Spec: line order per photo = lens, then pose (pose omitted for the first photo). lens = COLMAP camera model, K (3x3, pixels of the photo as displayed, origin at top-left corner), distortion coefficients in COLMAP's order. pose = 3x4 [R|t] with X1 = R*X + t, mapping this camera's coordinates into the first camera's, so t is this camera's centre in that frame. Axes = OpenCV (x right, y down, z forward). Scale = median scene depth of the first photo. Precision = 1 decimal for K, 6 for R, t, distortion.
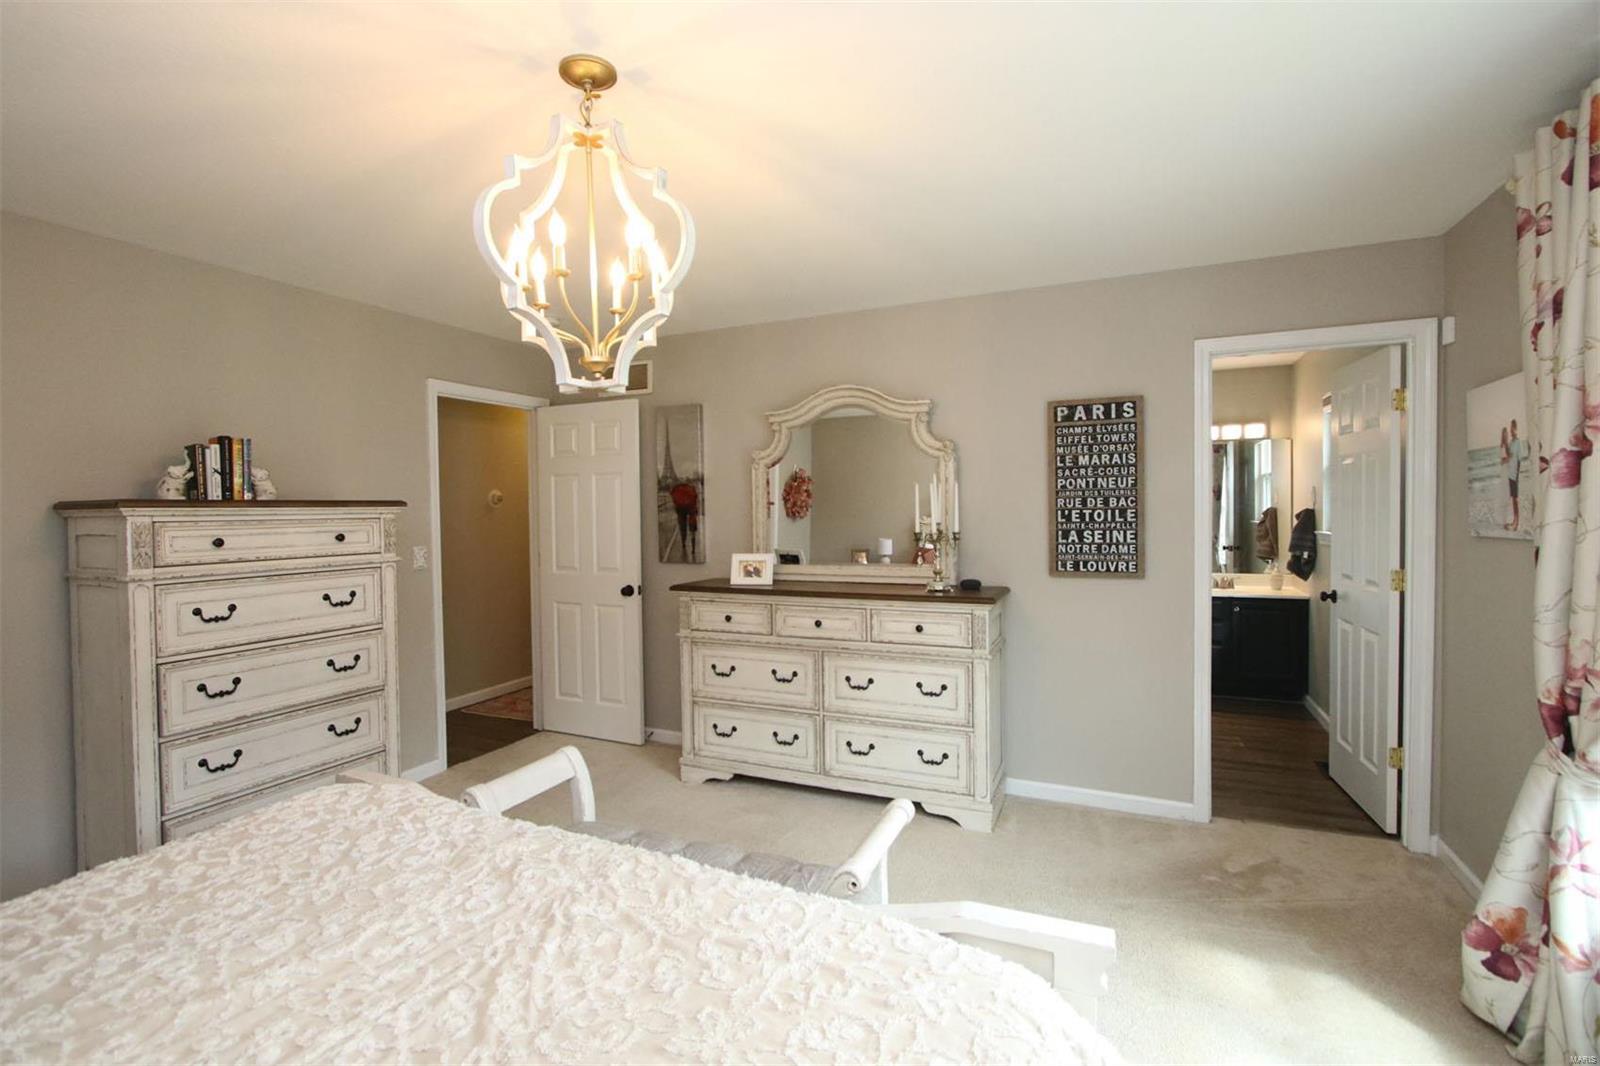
lens RADIAL K [[720.2, 0, 801.8], [0, 720.2, 520.6], [0, 0, 1]] dist [-0.013951, 0.000608]
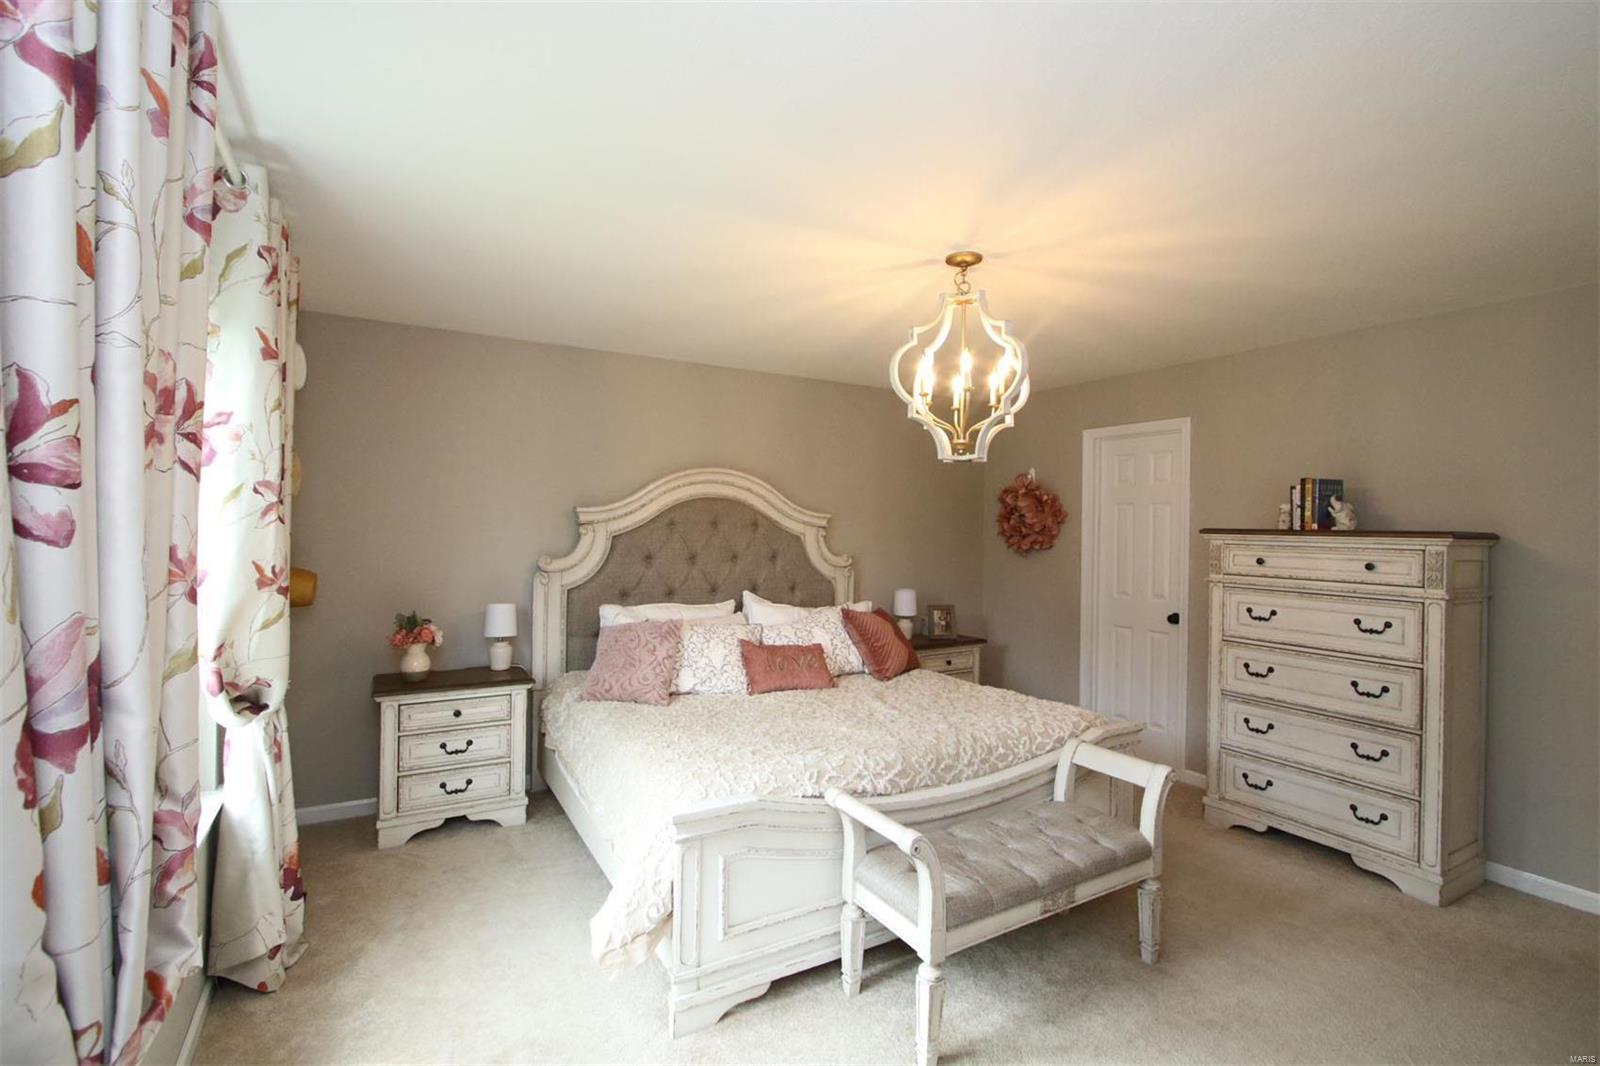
lens RADIAL K [[720.2, 0, 801.8], [0, 720.2, 520.6], [0, 0, 1]] dist [-0.013951, 0.000608]
pose [[-0.581689, 0.000814, -0.813411, 0.770844], [-0.019982, 0.999683, 0.015290, -0.048471], [0.813166, 0.025147, -0.581489, 1.083025]]
